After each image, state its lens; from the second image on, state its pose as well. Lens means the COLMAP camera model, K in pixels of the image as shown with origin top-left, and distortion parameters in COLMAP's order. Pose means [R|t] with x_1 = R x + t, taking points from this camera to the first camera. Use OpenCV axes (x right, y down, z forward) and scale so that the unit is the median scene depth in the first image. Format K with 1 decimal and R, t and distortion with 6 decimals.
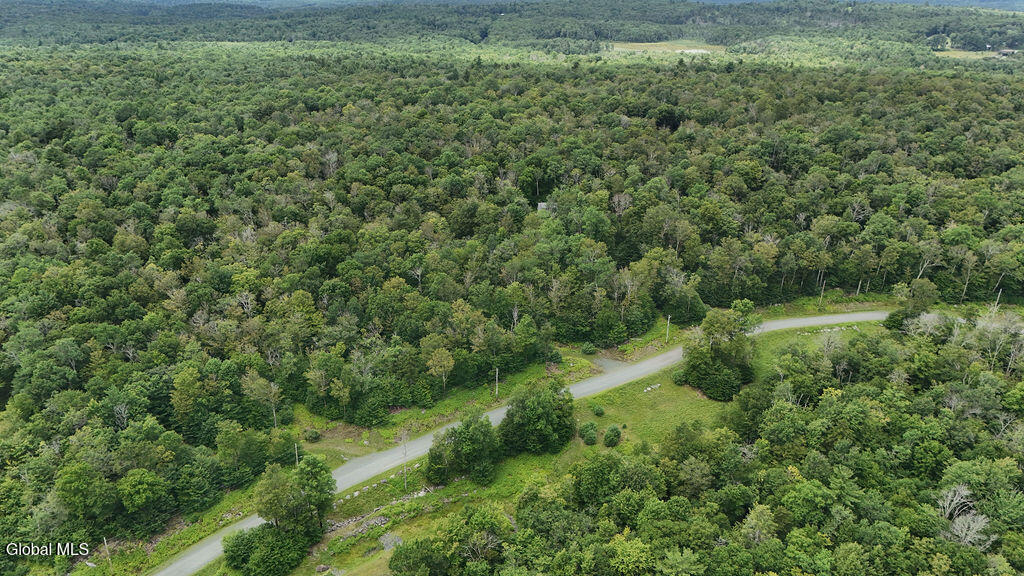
lens RADIAL K [[751.2, 0, 512.0], [0, 751.2, 288.0], [0, 0, 1]] dist [0.080420, -0.073669]
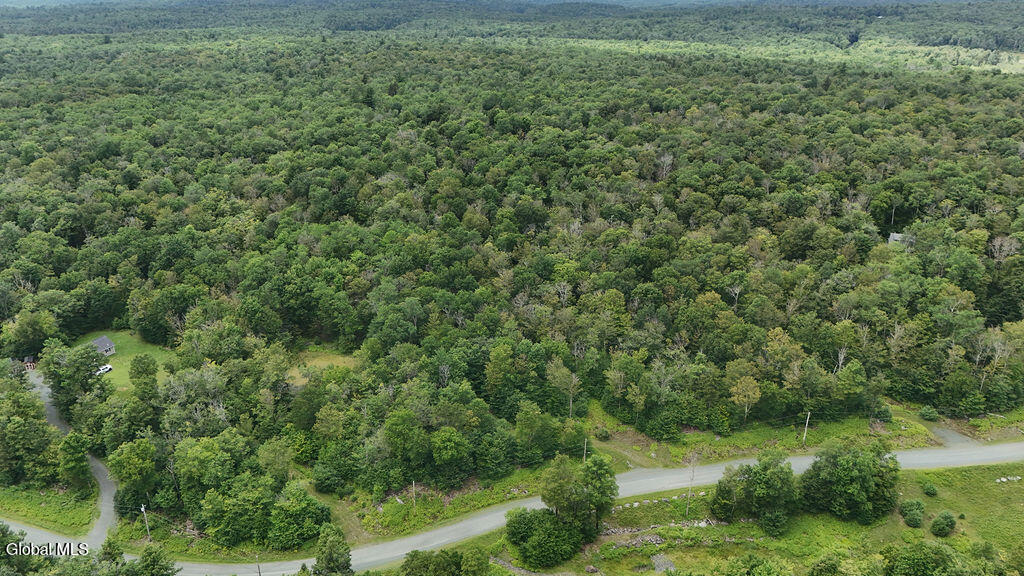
lens RADIAL K [[751.2, 0, 512.0], [0, 751.2, 288.0], [0, 0, 1]] dist [0.080420, -0.073669]
pose [[0.906306, 0.167224, -0.388131, -0.011845], [-0.167120, 0.985340, 0.034294, -0.009021], [0.388176, 0.033784, 0.920966, 0.016442]]
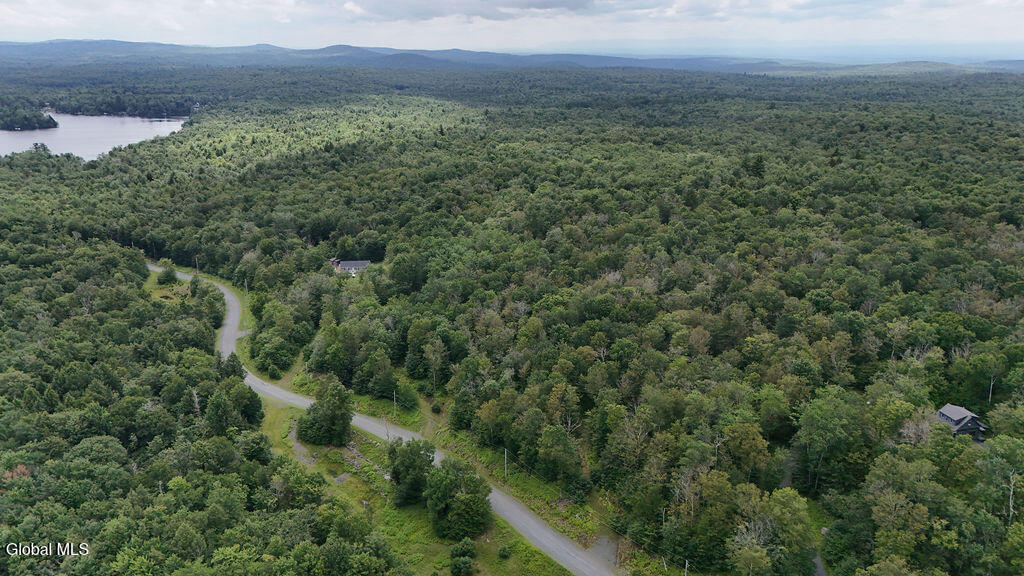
lens RADIAL K [[751.2, 0, 512.0], [0, 751.2, 288.0], [0, 0, 1]] dist [0.080420, -0.073669]
pose [[0.154944, 0.310525, -0.937852, 0.693831], [-0.389836, 0.891500, 0.230772, -0.255742], [0.907756, 0.329852, 0.259186, 0.571240]]
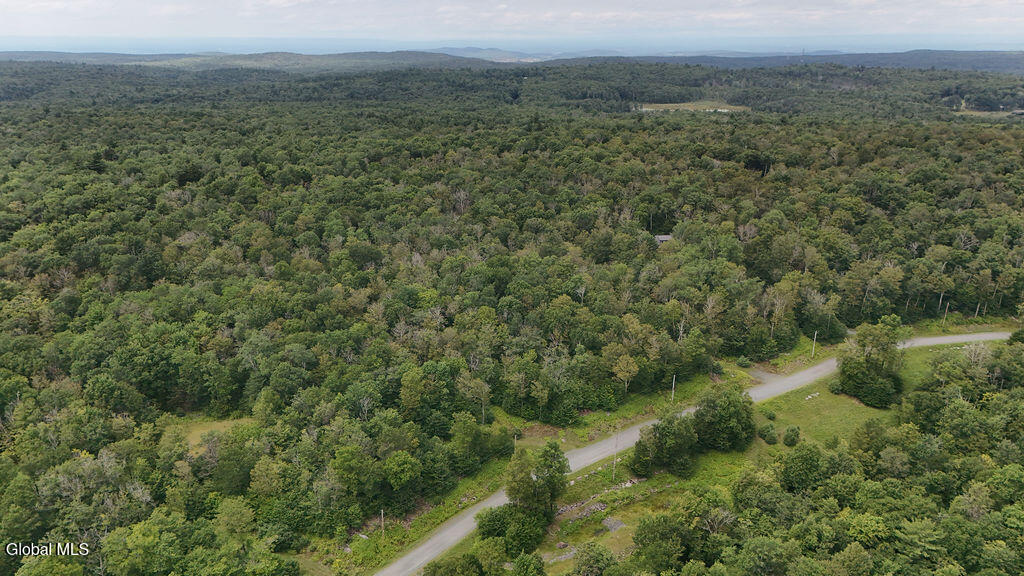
lens RADIAL K [[751.2, 0, 512.0], [0, 751.2, 288.0], [0, 0, 1]] dist [0.080420, -0.073669]
pose [[0.999993, 0.000291, 0.003759, -0.215199], [0.000007, 0.996869, -0.079075, 0.056661], [-0.003770, 0.079074, 0.996862, -0.077767]]
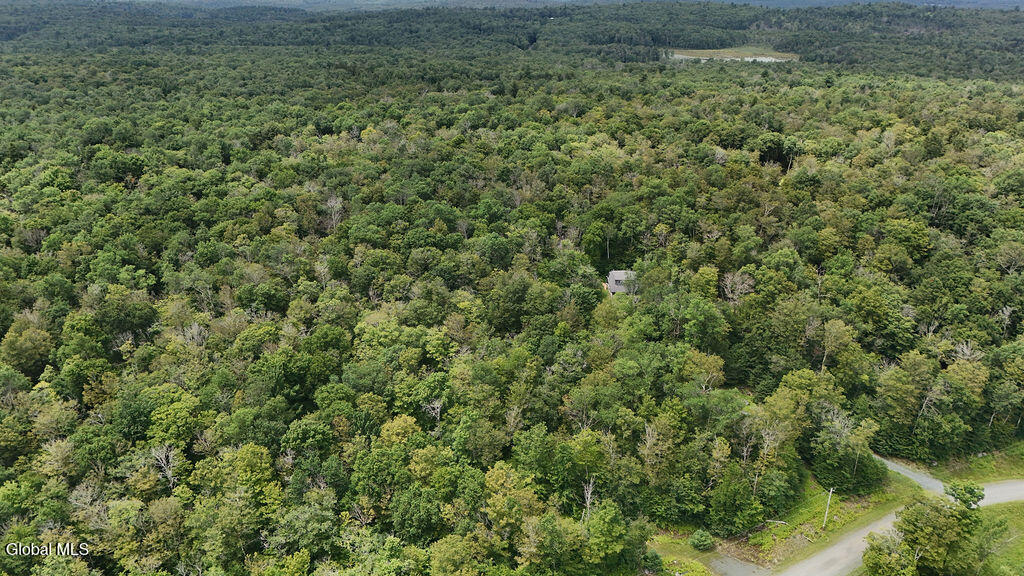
lens RADIAL K [[751.2, 0, 512.0], [0, 751.2, 288.0], [0, 0, 1]] dist [0.080420, -0.073669]
pose [[0.998319, 0.024269, -0.052641, -0.026379], [-0.024544, 0.999688, -0.004579, -0.114488], [0.052514, 0.005863, 0.998603, 0.329082]]
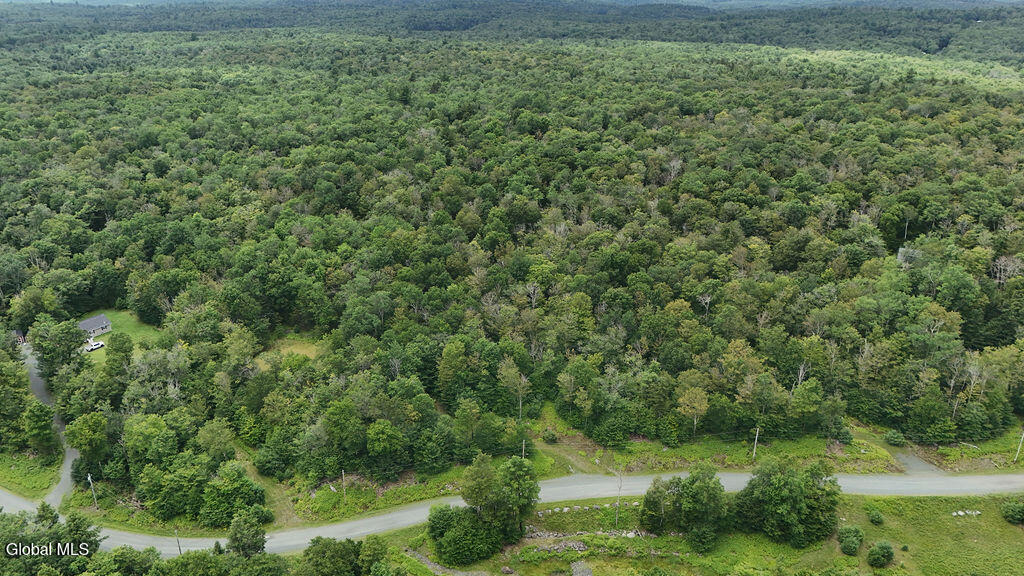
lens RADIAL K [[751.2, 0, 512.0], [0, 751.2, 288.0], [0, 0, 1]] dist [0.080420, -0.073669]
pose [[0.851803, 0.207469, -0.481028, 0.104982], [-0.208125, 0.976682, 0.052700, -0.031643], [0.480745, 0.055224, 0.875120, 0.072612]]
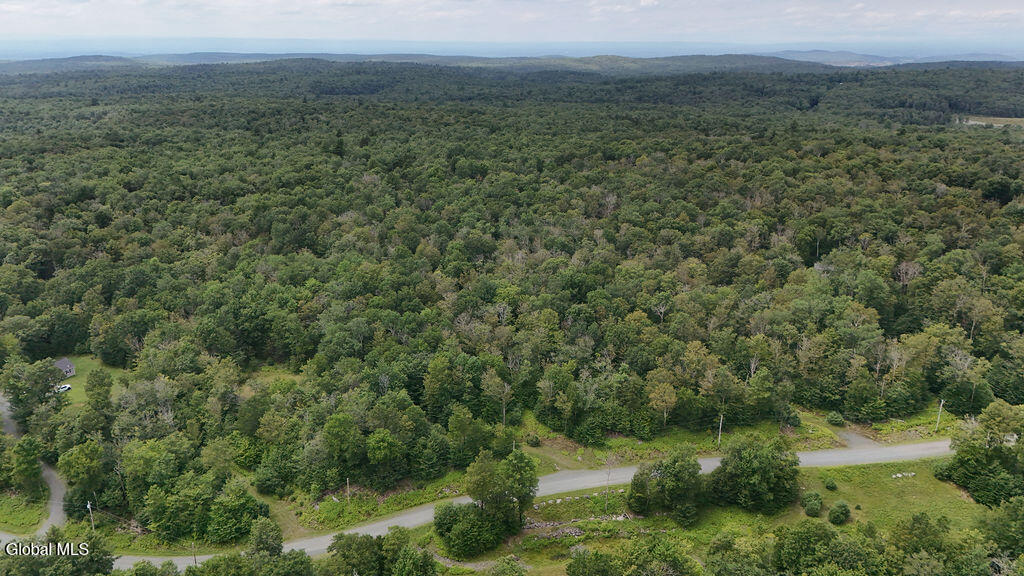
lens RADIAL K [[751.2, 0, 512.0], [0, 751.2, 288.0], [0, 0, 1]] dist [0.080420, -0.073669]
pose [[0.913619, 0.131195, -0.384821, 0.072644], [-0.162595, 0.985422, -0.050071, 0.031708], [0.372642, 0.108316, 0.921632, -0.015849]]
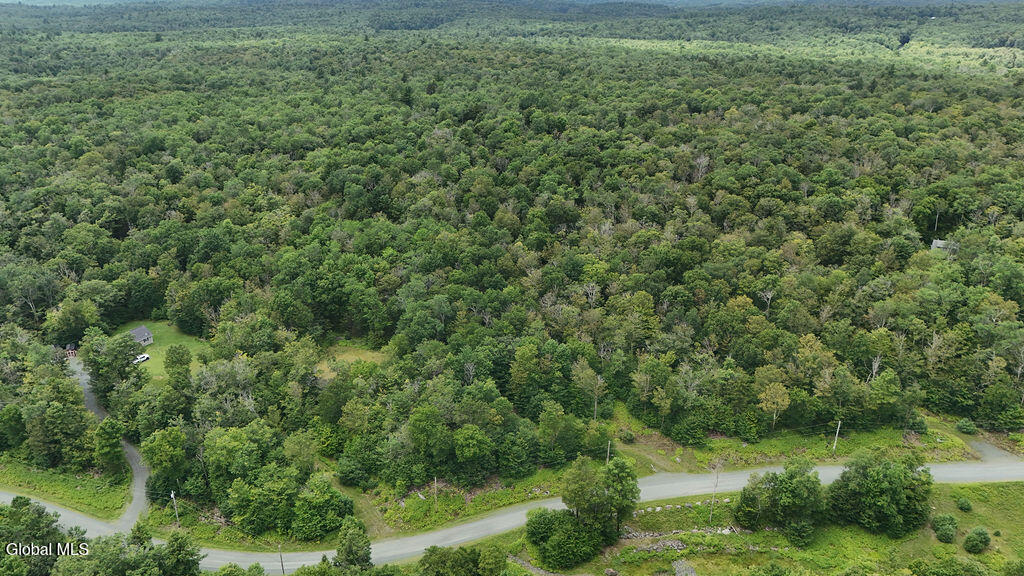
lens RADIAL K [[751.2, 0, 512.0], [0, 751.2, 288.0], [0, 0, 1]] dist [0.080420, -0.073669]
pose [[0.882099, 0.186810, -0.432440, -0.002036], [-0.186537, 0.981485, 0.043491, -0.010656], [0.432558, 0.042303, 0.900613, 0.021191]]
